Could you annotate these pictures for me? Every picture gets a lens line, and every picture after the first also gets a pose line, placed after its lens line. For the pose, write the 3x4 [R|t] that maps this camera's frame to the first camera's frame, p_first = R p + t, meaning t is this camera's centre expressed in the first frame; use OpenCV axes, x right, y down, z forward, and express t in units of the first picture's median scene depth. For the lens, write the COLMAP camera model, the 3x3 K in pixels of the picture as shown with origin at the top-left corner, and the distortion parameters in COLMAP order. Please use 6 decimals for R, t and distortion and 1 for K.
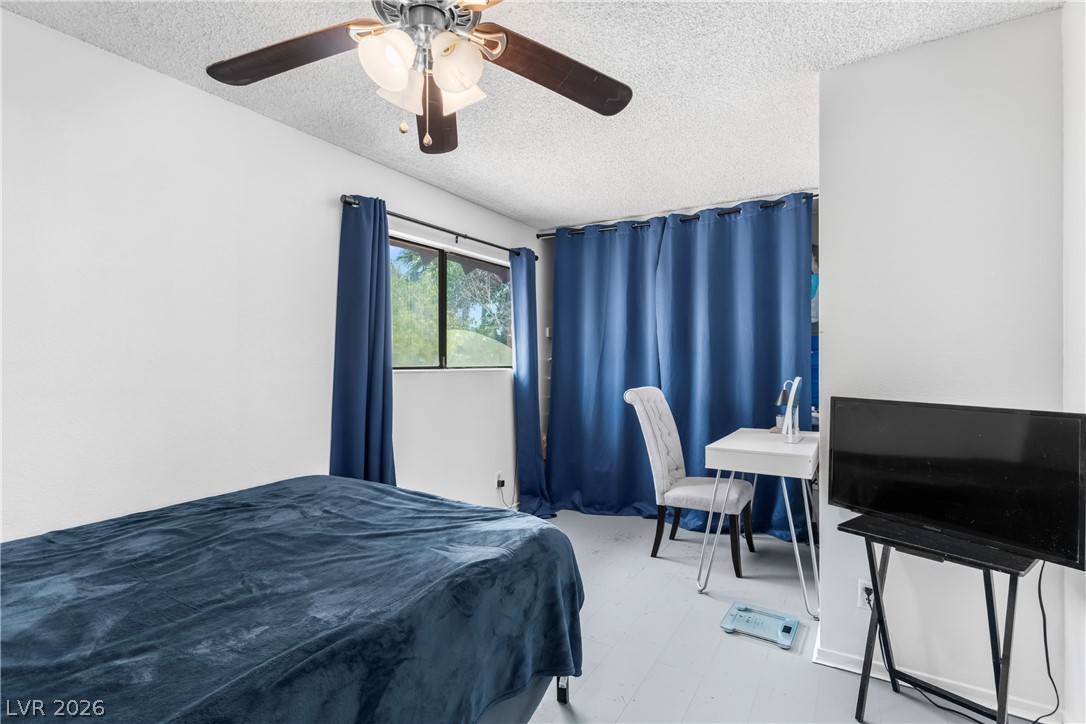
lens RADIAL K [[514.2, 0, 543.0], [0, 514.2, 362.0], [0, 0, 1]] dist [0.000732, 0.000114]
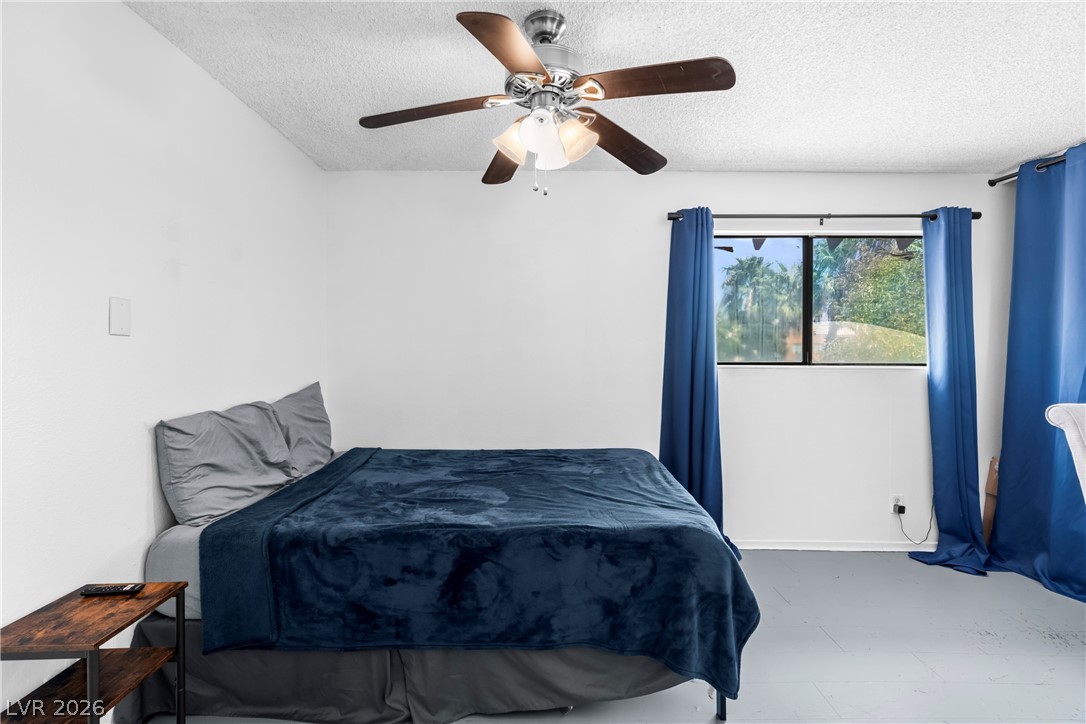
lens RADIAL K [[514.2, 0, 543.0], [0, 514.2, 362.0], [0, 0, 1]] dist [0.000732, 0.000114]
pose [[0.522828, 0.018703, -0.852233, 0.342431], [-0.005412, 0.999812, 0.018622, -0.006893], [0.852421, -0.005124, 0.522831, 0.115254]]
